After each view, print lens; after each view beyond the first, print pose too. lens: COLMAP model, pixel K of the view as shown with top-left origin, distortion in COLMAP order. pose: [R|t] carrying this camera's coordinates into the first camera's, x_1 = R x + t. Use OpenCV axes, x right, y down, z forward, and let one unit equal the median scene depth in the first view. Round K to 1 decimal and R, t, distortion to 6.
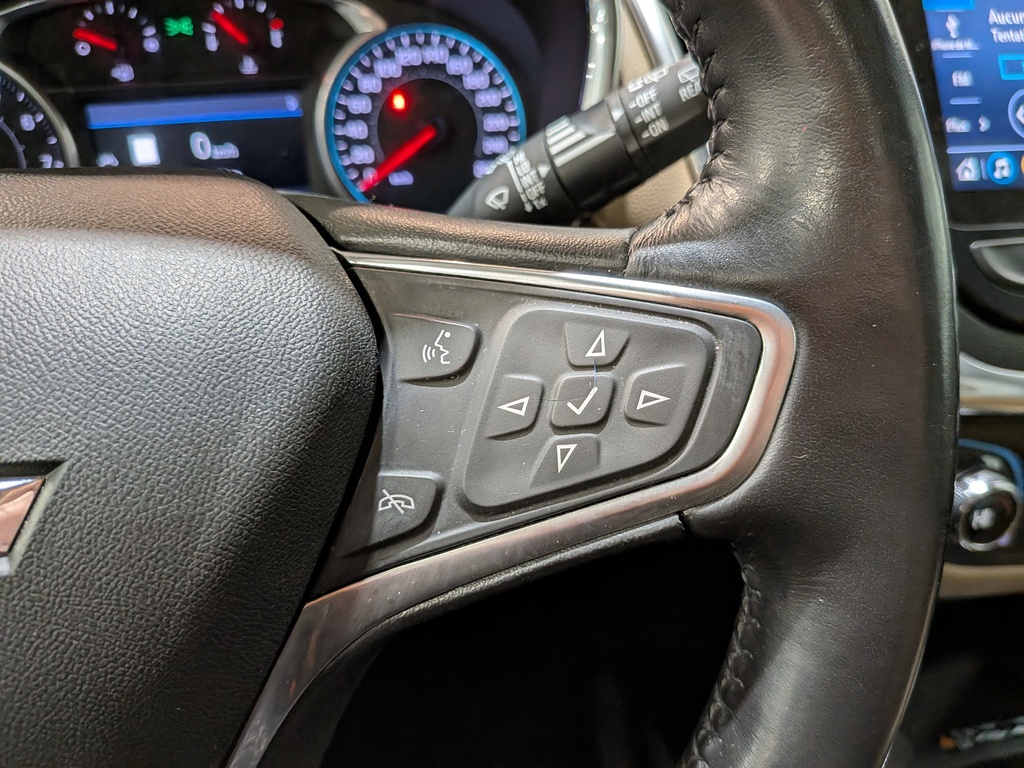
lens RADIAL K [[761.8, 0, 534.8], [0, 761.8, 399.1], [0, 0, 1]] dist [0.003412, -0.052798]
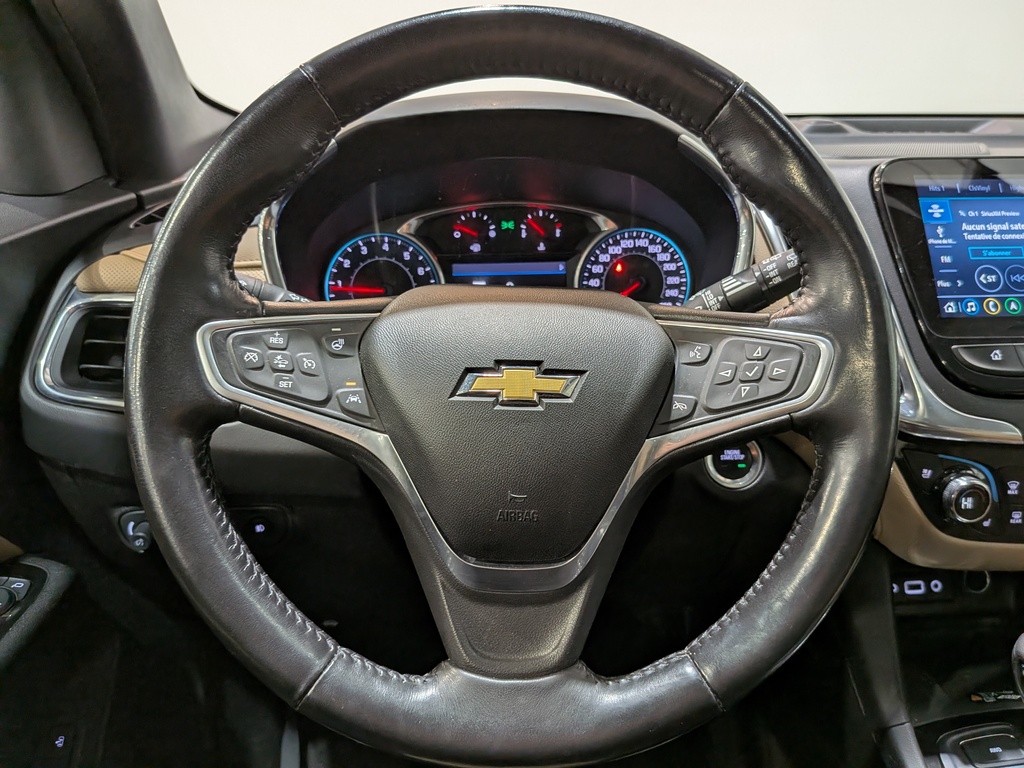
lens RADIAL K [[735.3, 0, 542.8], [0, 735.3, 401.0], [0, 0, 1]] dist [0.038105, -0.057081]
pose [[0.992255, 0.043618, -0.116307, -0.232625], [-0.065792, 0.978744, -0.194245, 0.422314], [0.105362, 0.200393, 0.974034, -1.024007]]
